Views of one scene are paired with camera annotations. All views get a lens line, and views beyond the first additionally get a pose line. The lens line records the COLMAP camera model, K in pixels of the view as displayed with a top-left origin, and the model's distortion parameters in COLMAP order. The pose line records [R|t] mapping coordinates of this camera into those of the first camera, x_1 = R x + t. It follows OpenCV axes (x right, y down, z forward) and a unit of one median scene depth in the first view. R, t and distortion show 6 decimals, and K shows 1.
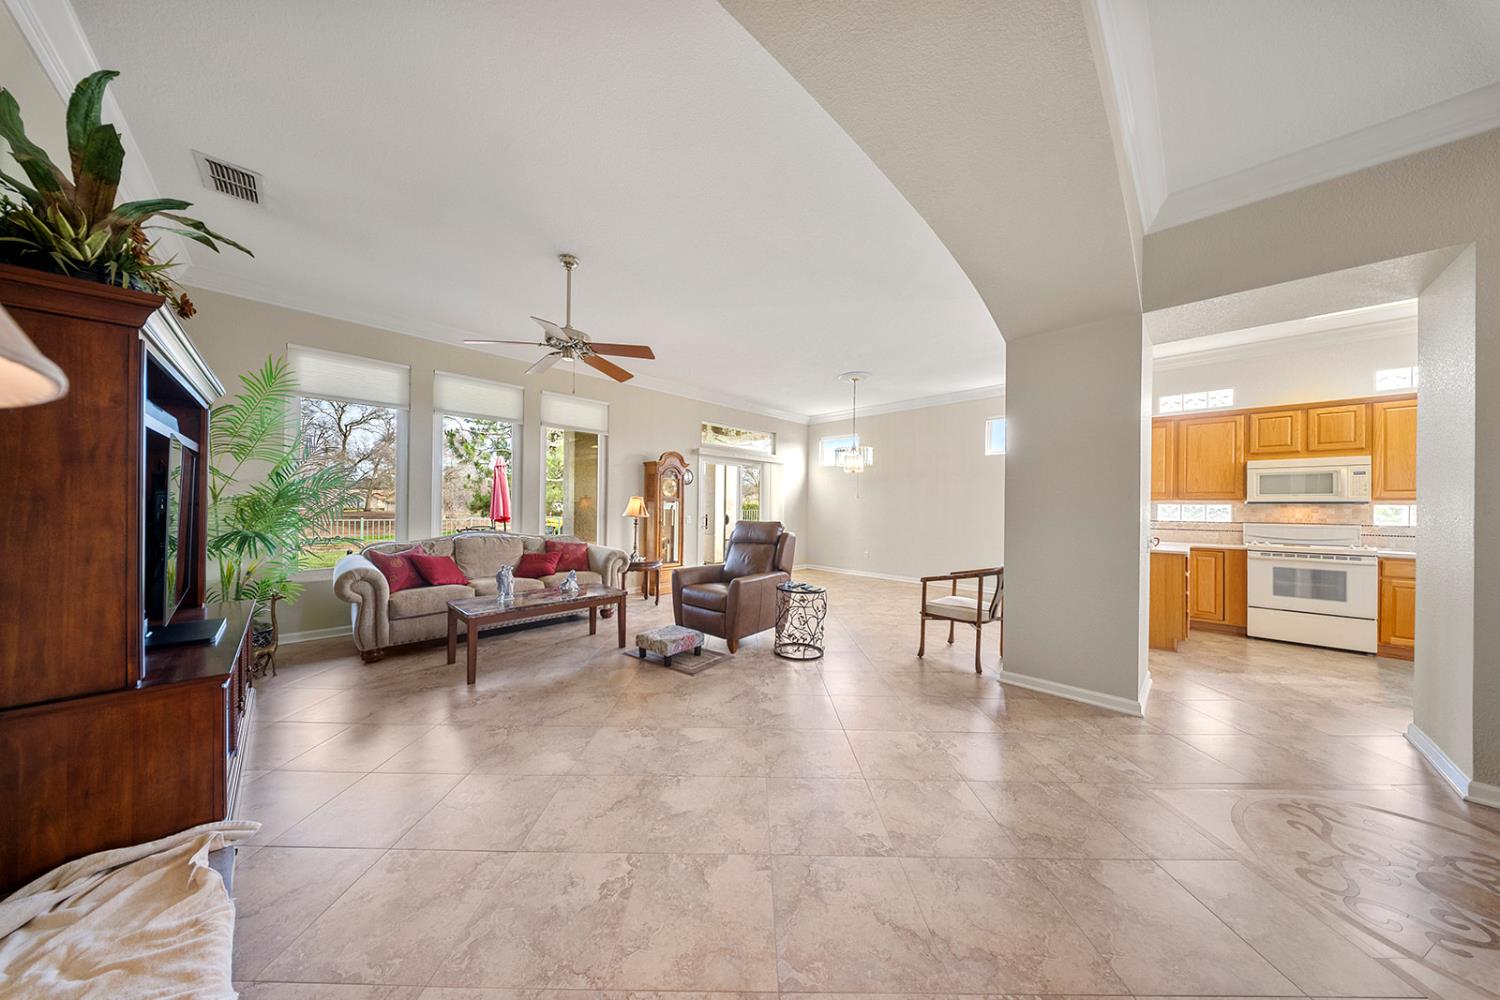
lens RADIAL K [[446.3, 0, 744.9], [0, 446.3, 501.0], [0, 0, 1]] dist [-0.000658, -0.000076]
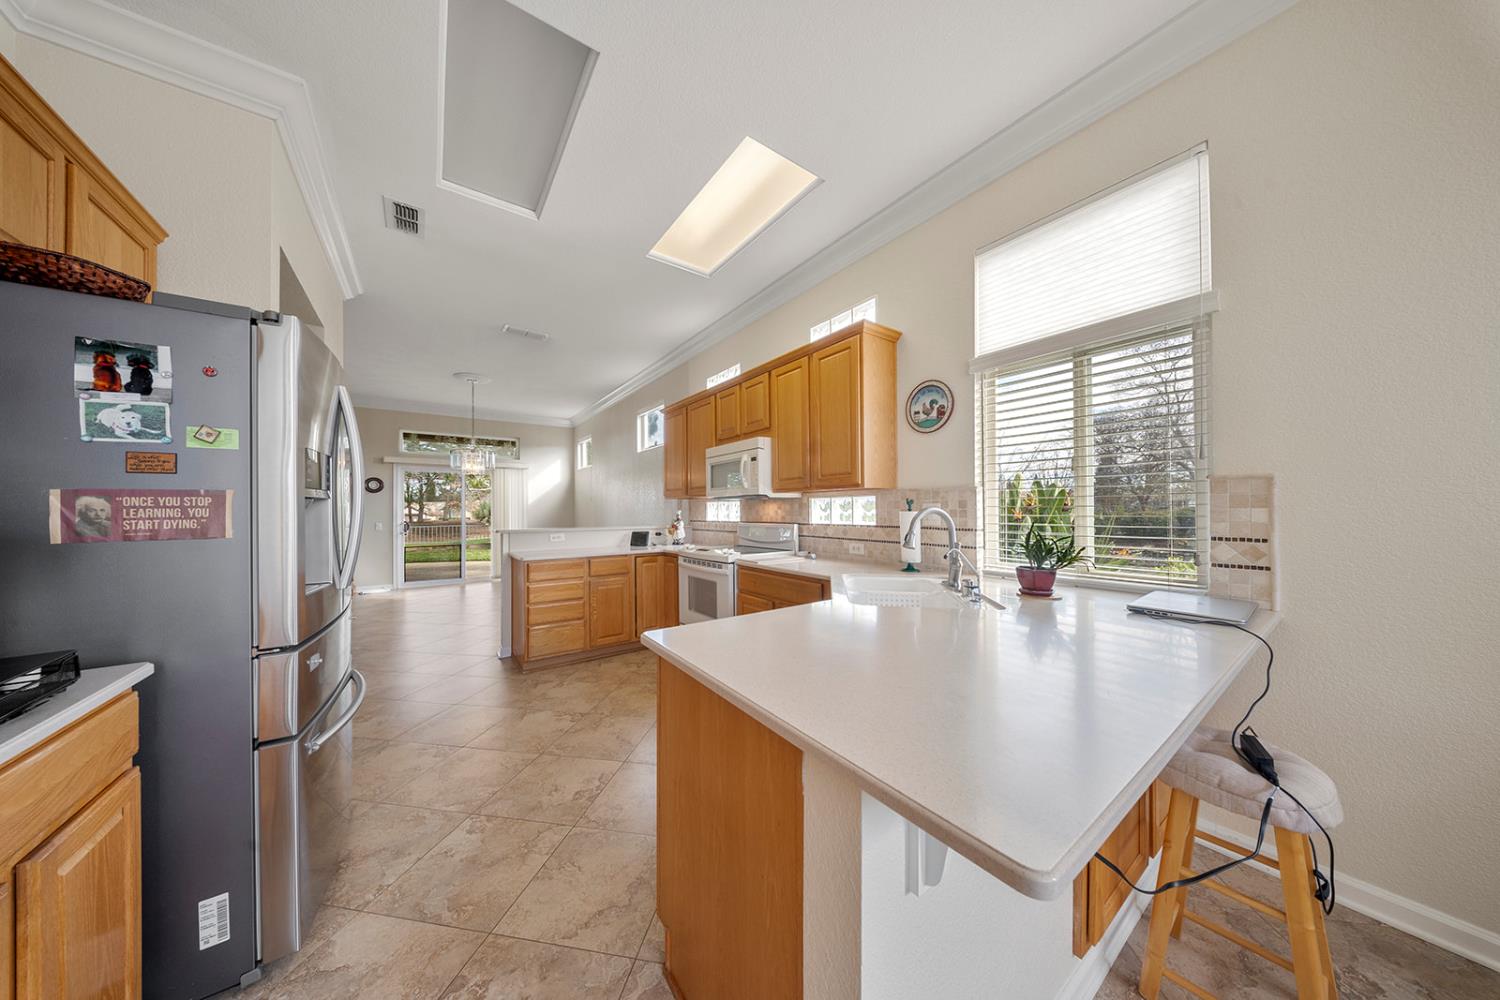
lens RADIAL K [[430.7, 0, 750.6], [0, 430.7, 509.6], [0, 0, 1]] dist [-0.011138, -0.000015]
pose [[0.990520, -0.019813, -0.135935, 1.400115], [0.021069, 0.999748, 0.007808, 0.020692], [0.135746, -0.010598, 0.990687, 0.215986]]
